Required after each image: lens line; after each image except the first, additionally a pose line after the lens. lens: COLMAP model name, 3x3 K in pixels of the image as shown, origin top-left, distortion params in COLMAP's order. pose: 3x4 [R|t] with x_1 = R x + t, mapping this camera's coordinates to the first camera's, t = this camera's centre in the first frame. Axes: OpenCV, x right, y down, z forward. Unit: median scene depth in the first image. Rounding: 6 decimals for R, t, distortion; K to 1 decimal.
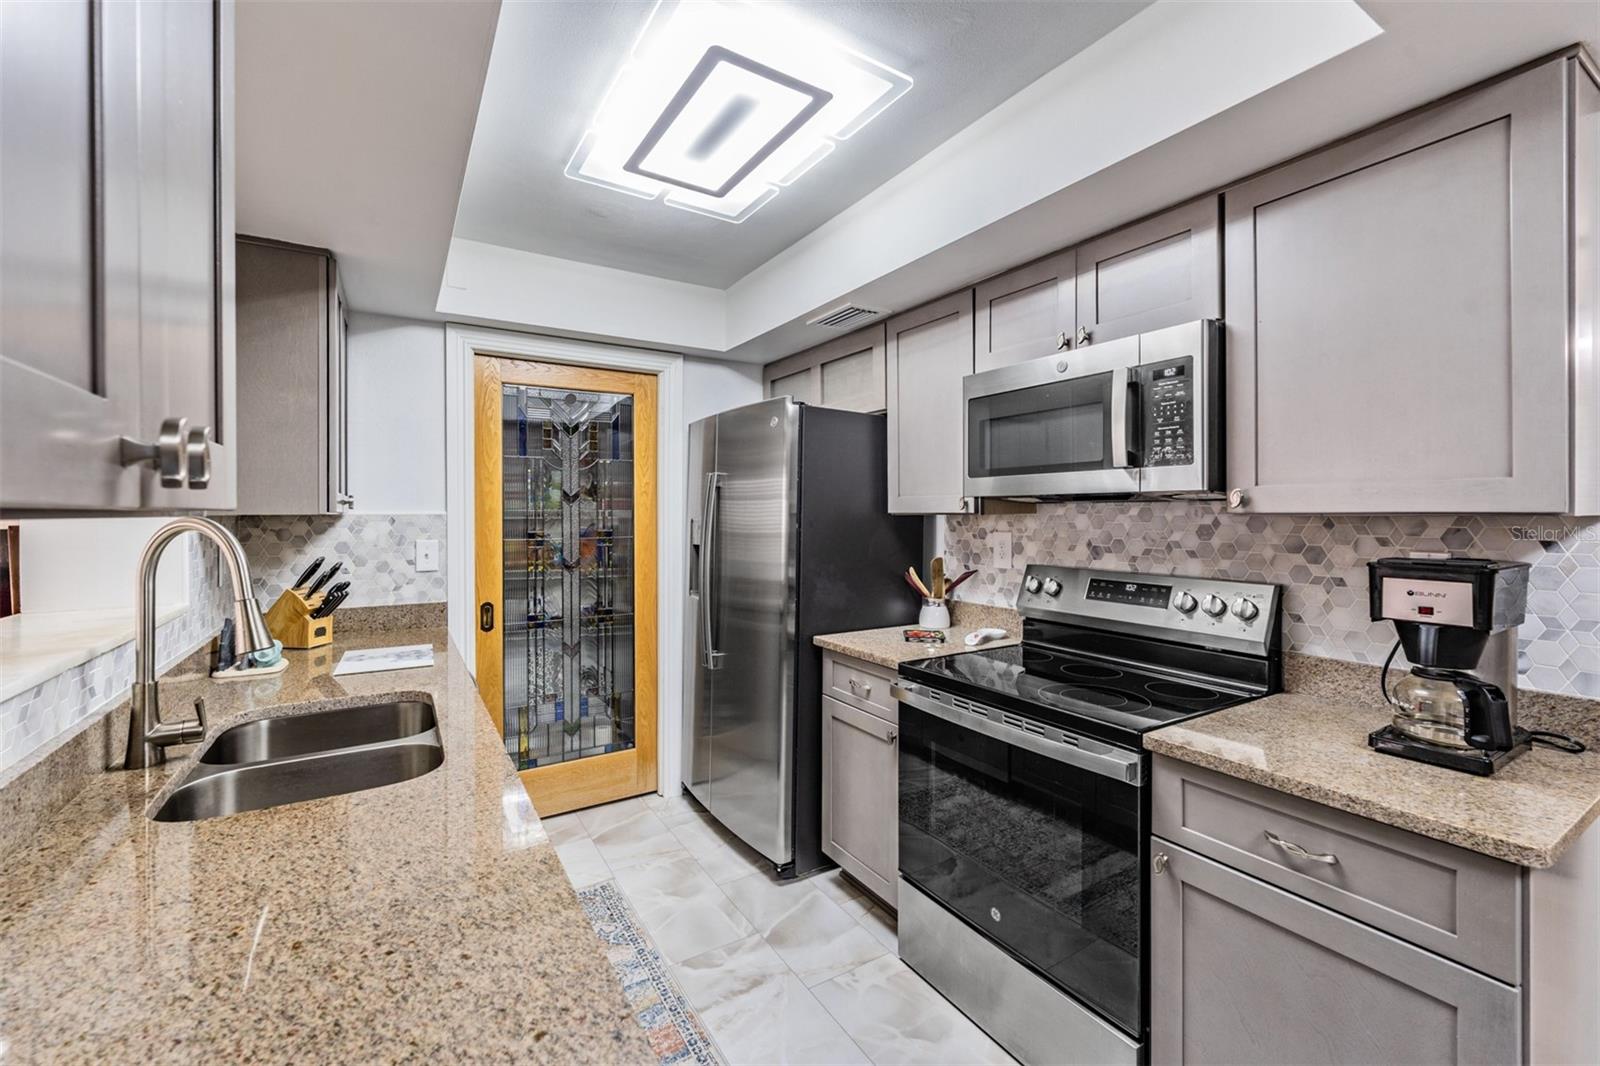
lens RADIAL K [[645.5, 0, 806.9], [0, 645.5, 517.2], [0, 0, 1]] dist [-0.016210, -0.000434]
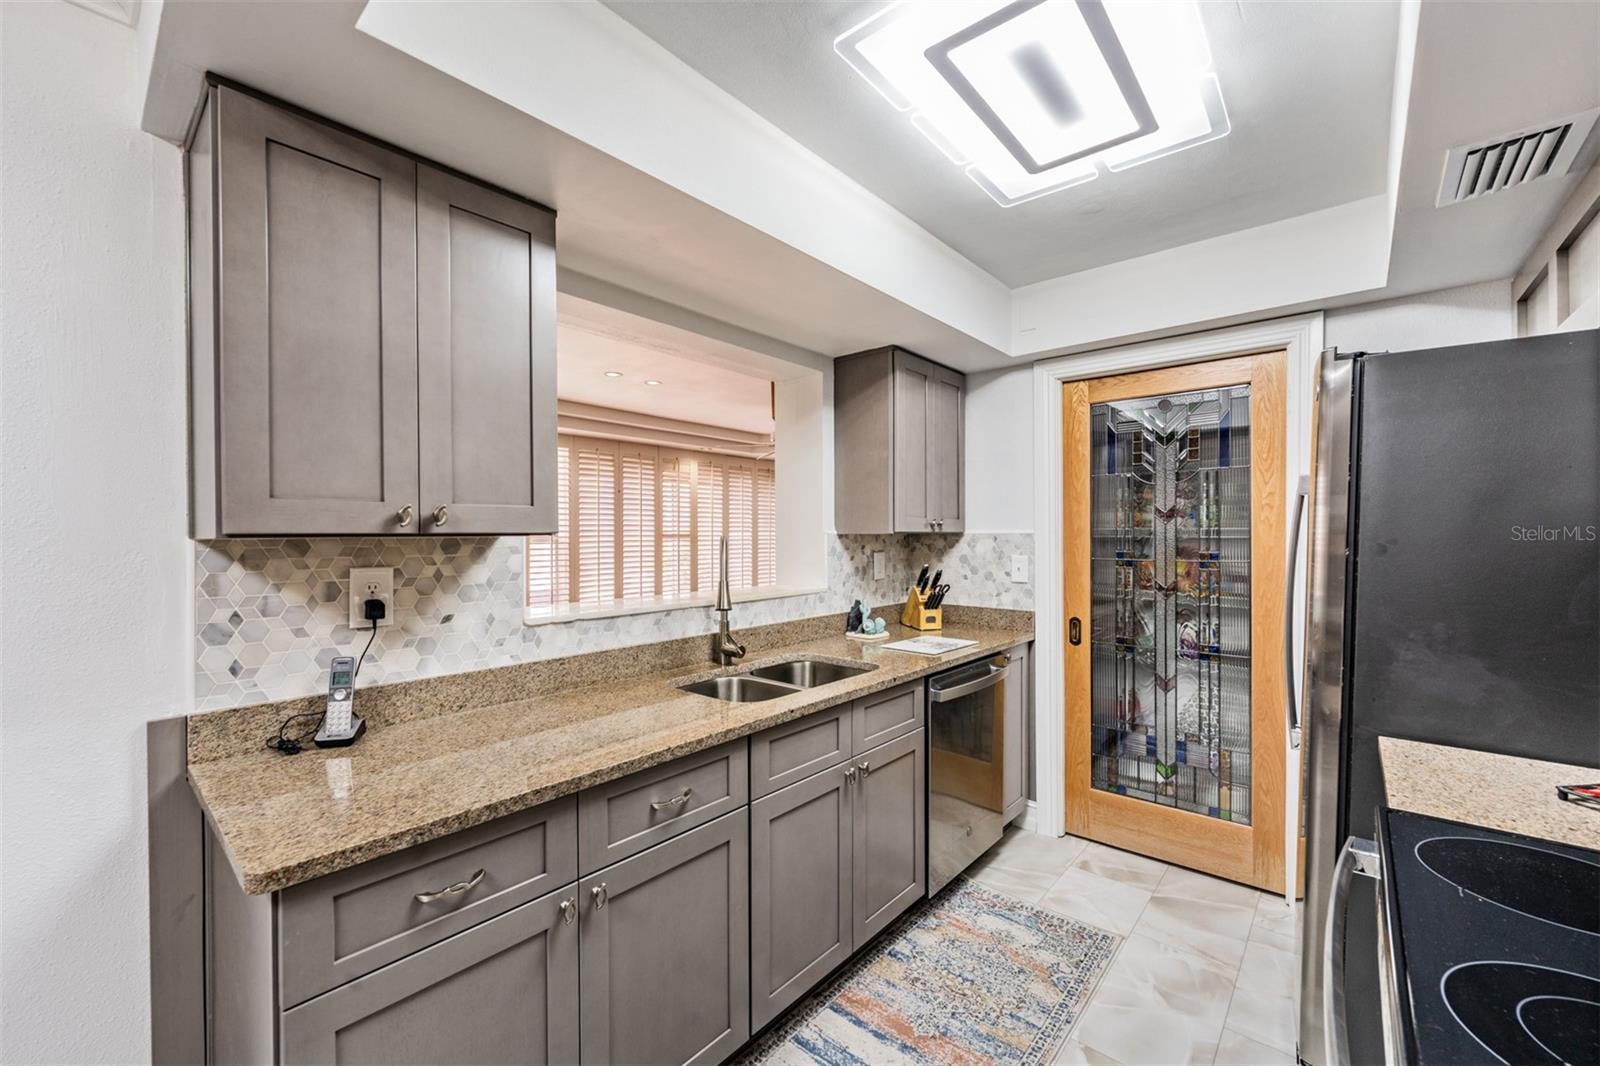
lens RADIAL K [[645.5, 0, 802.1], [0, 645.5, 540.2], [0, 0, 1]] dist [-0.016210, -0.000434]
pose [[0.276692, 0.011078, -0.960895, 0.422074], [-0.001815, 0.999938, 0.011005, -0.003858], [0.960957, -0.001302, 0.276695, 0.312269]]
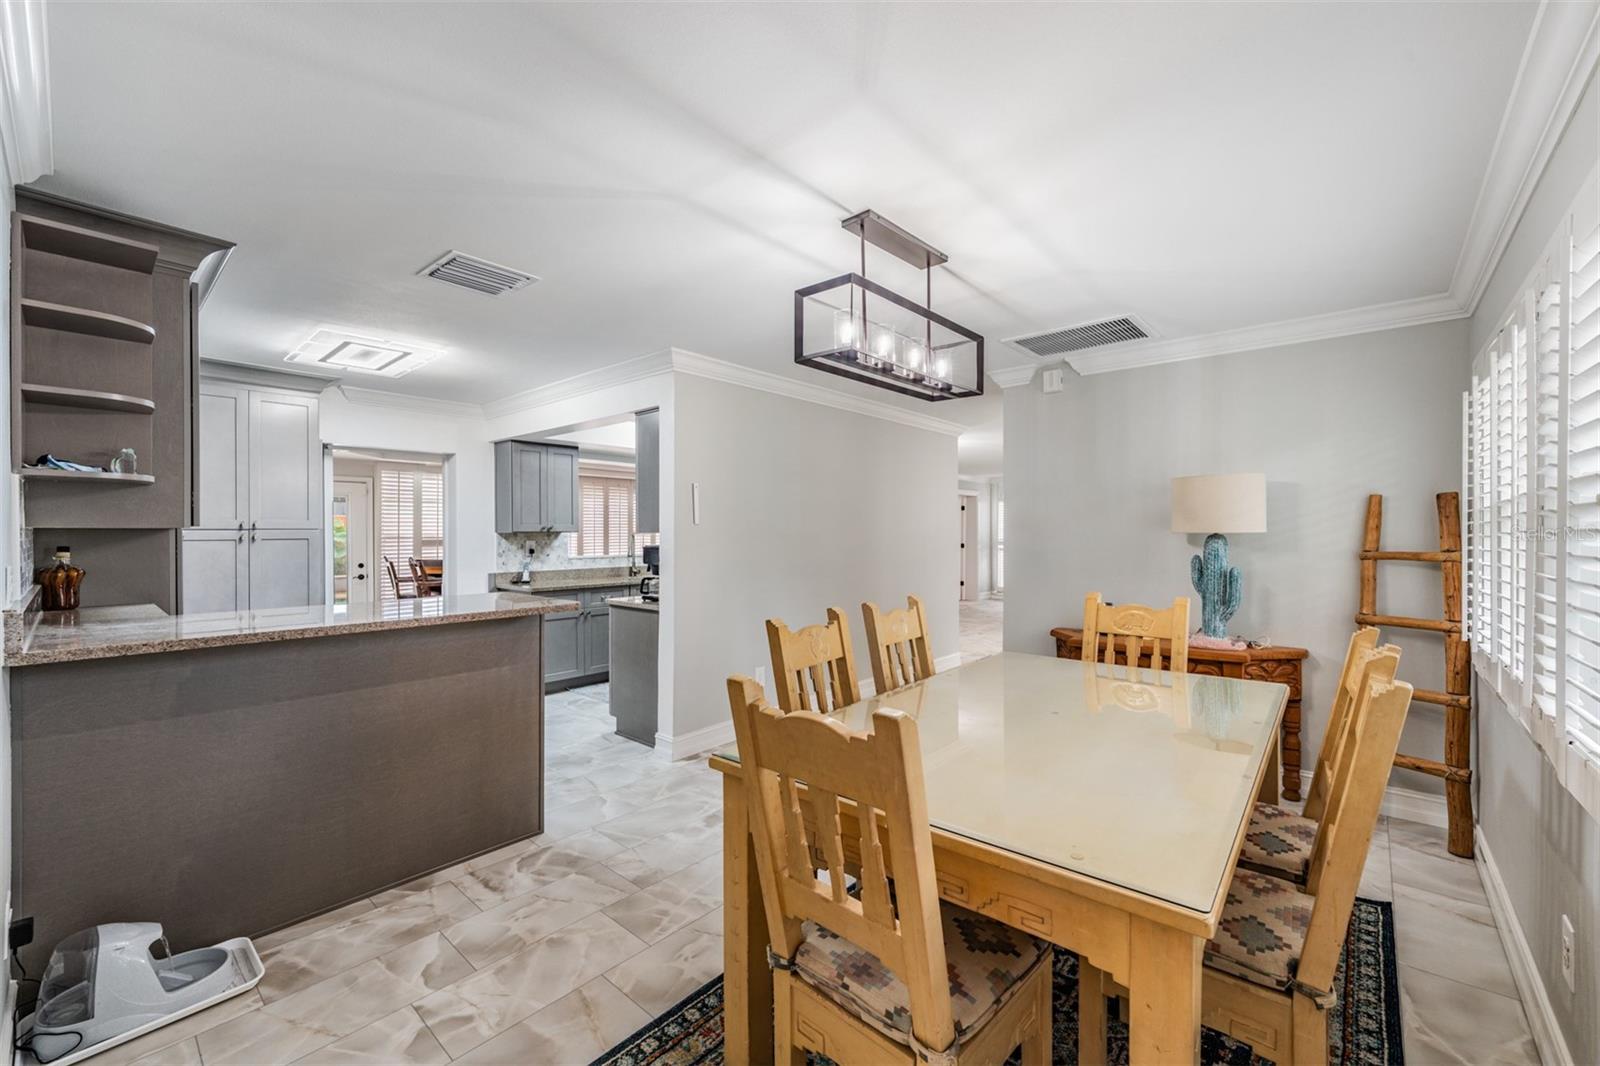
lens RADIAL K [[645.5, 0, 805.9], [0, 645.5, 530.7], [0, 0, 1]] dist [-0.016210, -0.000434]
pose [[0.280828, 0.003531, -0.959752, 2.270424], [-0.003278, 0.999991, 0.002719, -0.016388], [0.959752, 0.002383, 0.280837, 0.394176]]
